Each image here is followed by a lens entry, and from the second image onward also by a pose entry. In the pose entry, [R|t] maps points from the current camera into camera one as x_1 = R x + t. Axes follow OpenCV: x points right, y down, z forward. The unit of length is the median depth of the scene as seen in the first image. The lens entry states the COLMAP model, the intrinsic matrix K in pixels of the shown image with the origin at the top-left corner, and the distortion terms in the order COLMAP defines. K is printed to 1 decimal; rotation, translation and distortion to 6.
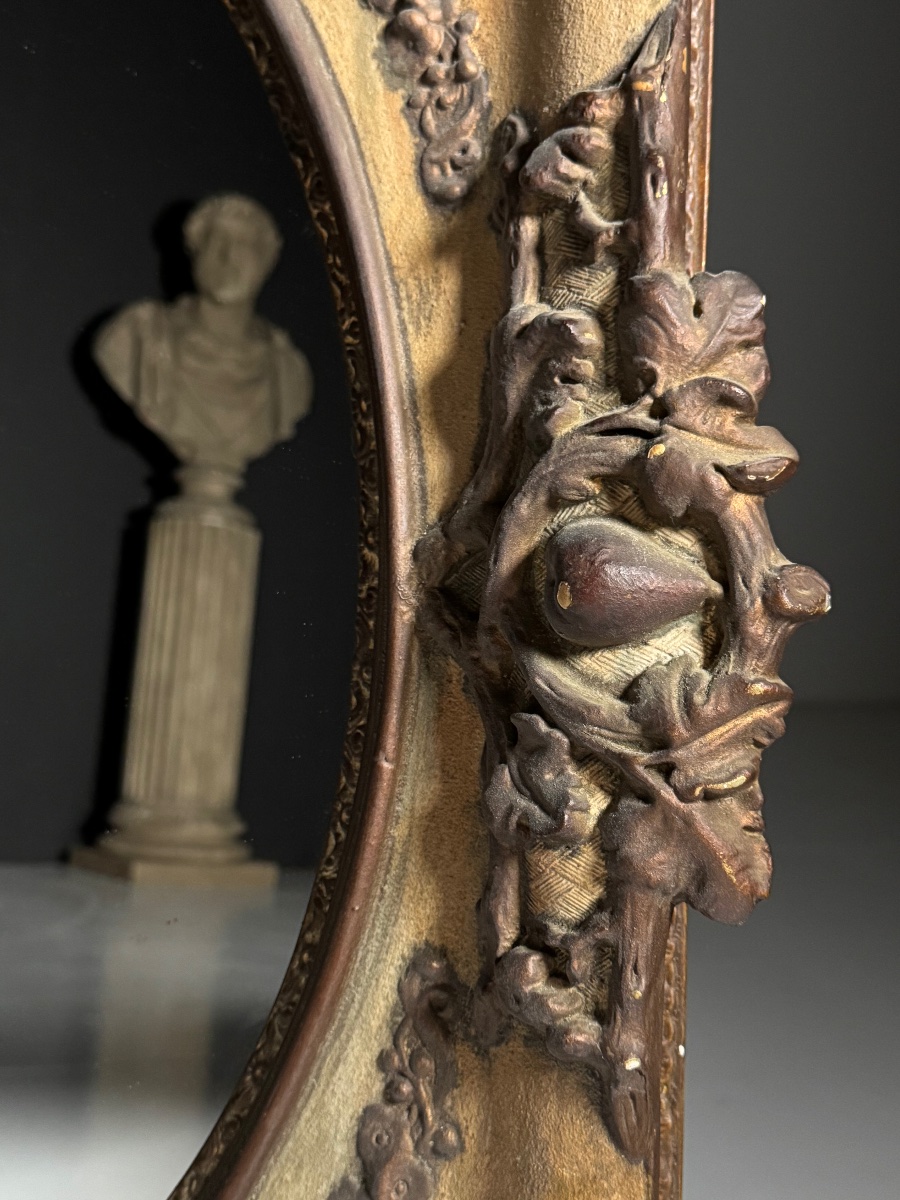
lens RADIAL K [[1524.1, 0, 450.0], [0, 1524.1, 600.0], [0, 0, 1]] dist [0.179364, -0.409556]
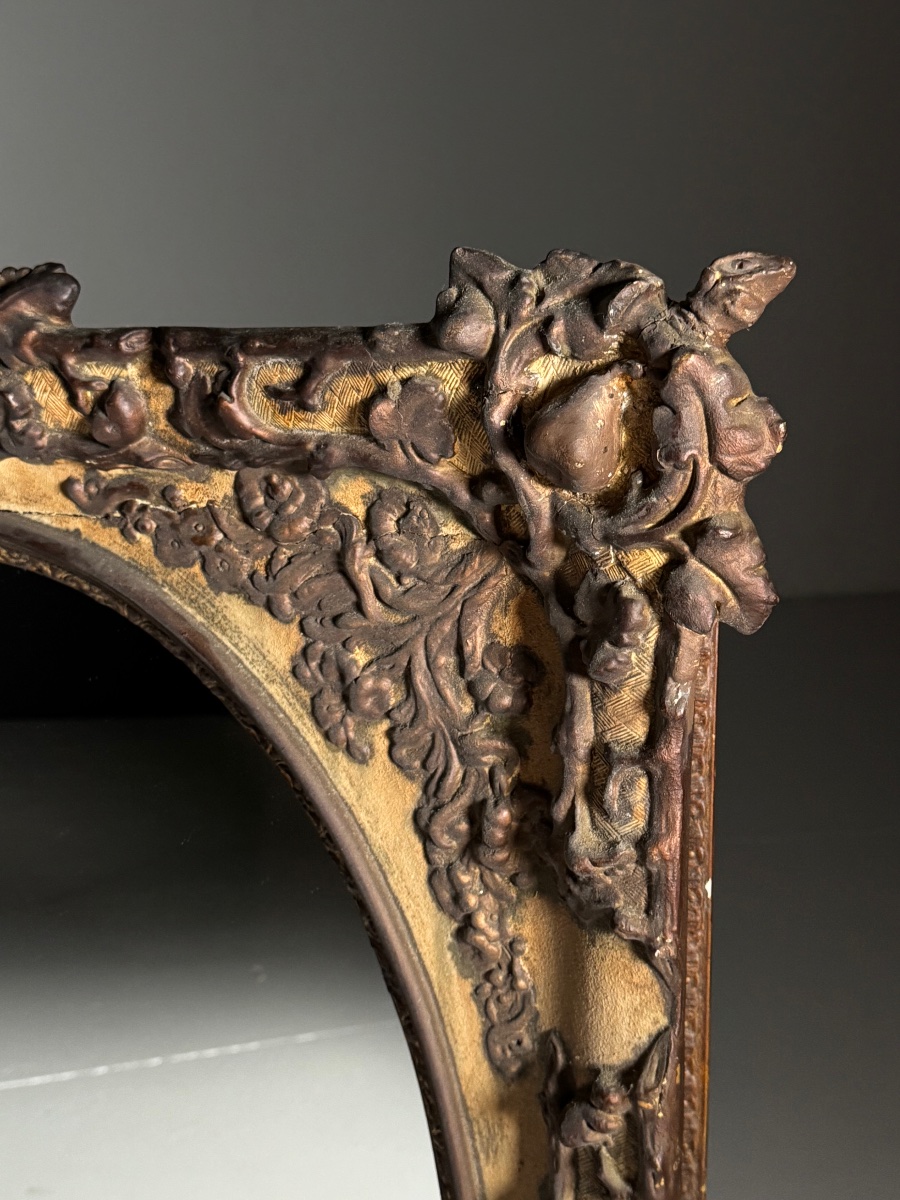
lens RADIAL K [[1524.1, 0, 450.0], [0, 1524.1, 600.0], [0, 0, 1]] dist [0.179364, -0.409556]
pose [[0.995584, -0.013356, -0.092919, 0.078831], [0.029837, 0.983520, 0.178321, -0.908737], [0.089006, -0.180306, 0.979575, -0.220101]]
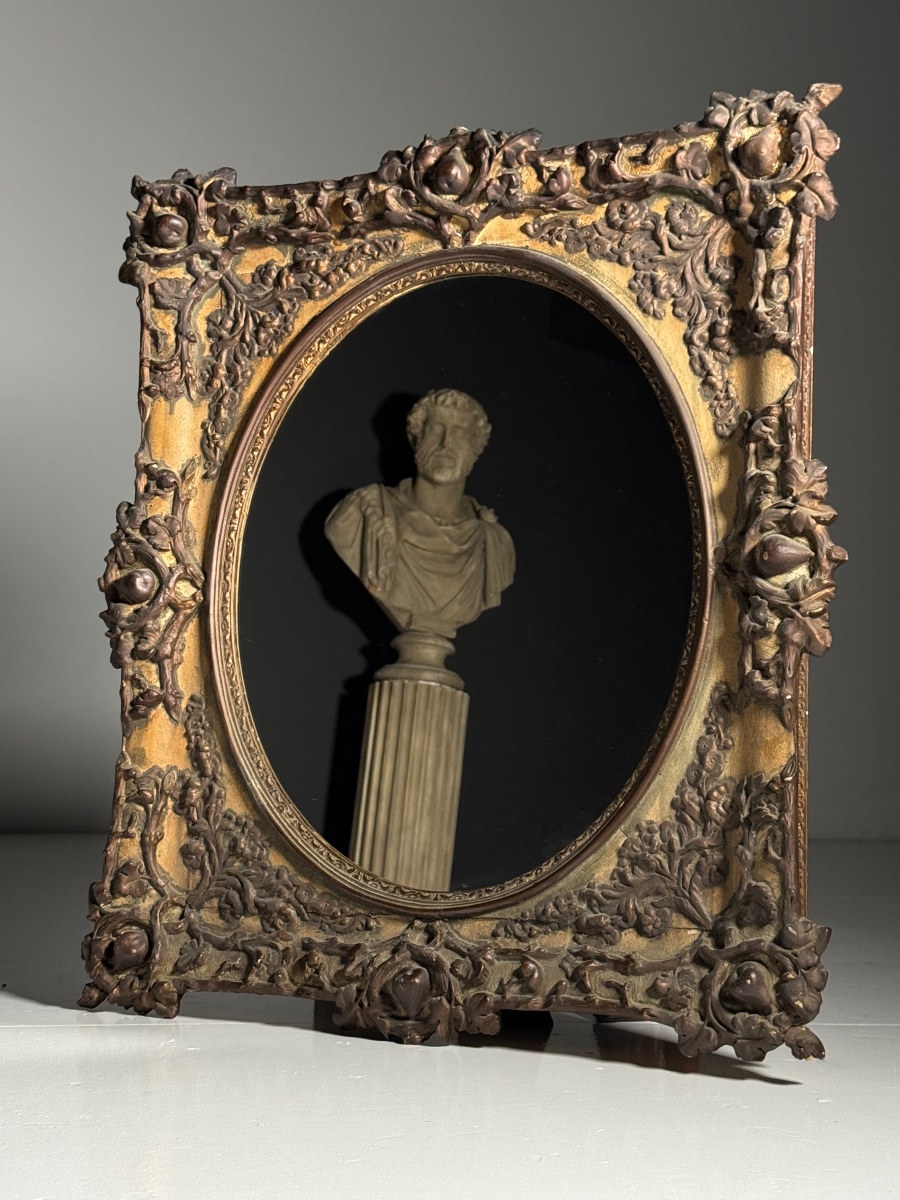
lens RADIAL K [[1900.4, 0, 450.0], [0, 1900.4, 600.0], [0, 0, 1]] dist [0.147532, -0.050540]
pose [[0.996413, -0.004230, -0.084521, -0.228238], [-0.007011, 0.991191, -0.132258, 0.570870], [0.084336, 0.132376, 0.987605, -2.770269]]
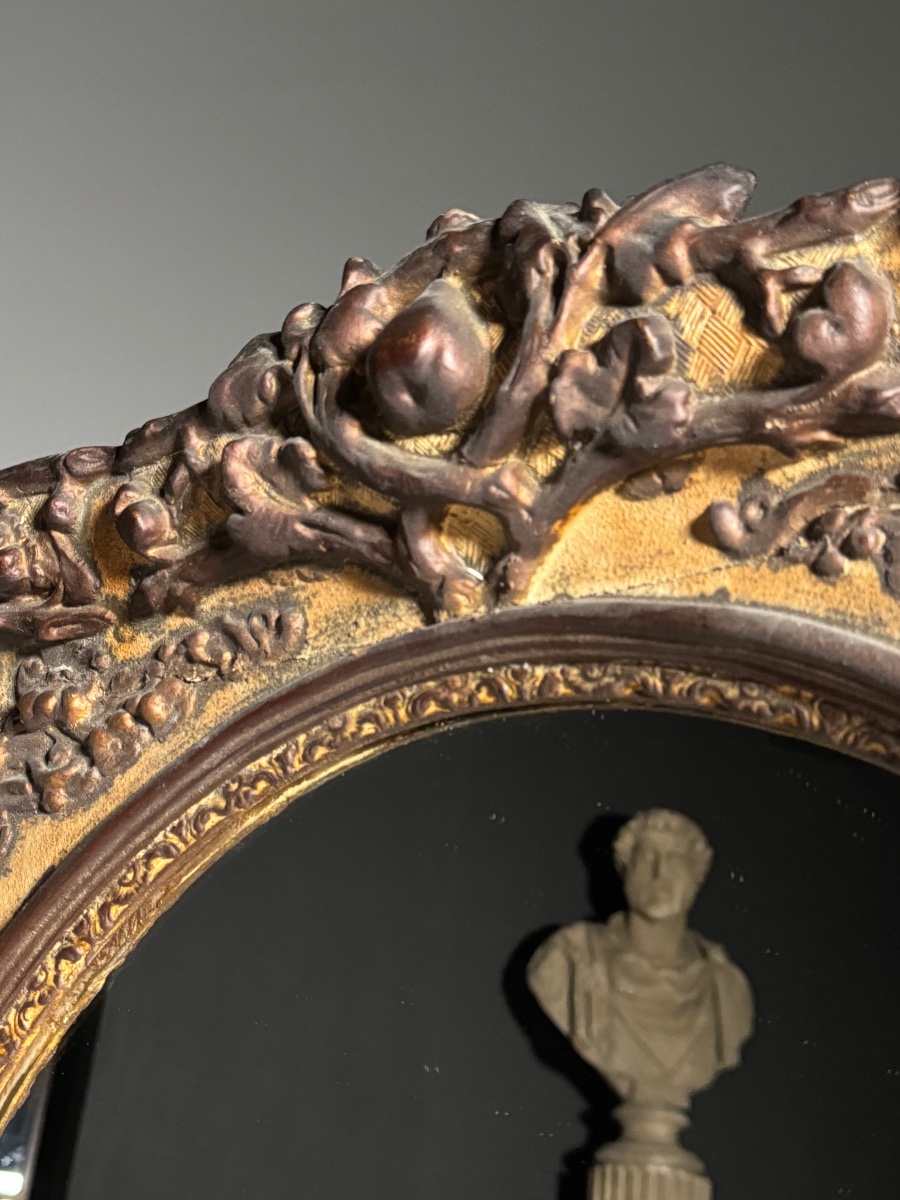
lens RADIAL K [[1493.7, 0, 450.0], [0, 1493.7, 600.0], [0, 0, 1]] dist [0.133531, -0.020100]
pose [[0.970046, -0.091565, -0.225004, -0.367216], [0.006633, 0.935879, -0.352259, -0.430491], [0.242831, 0.340215, 0.908453, 0.406567]]
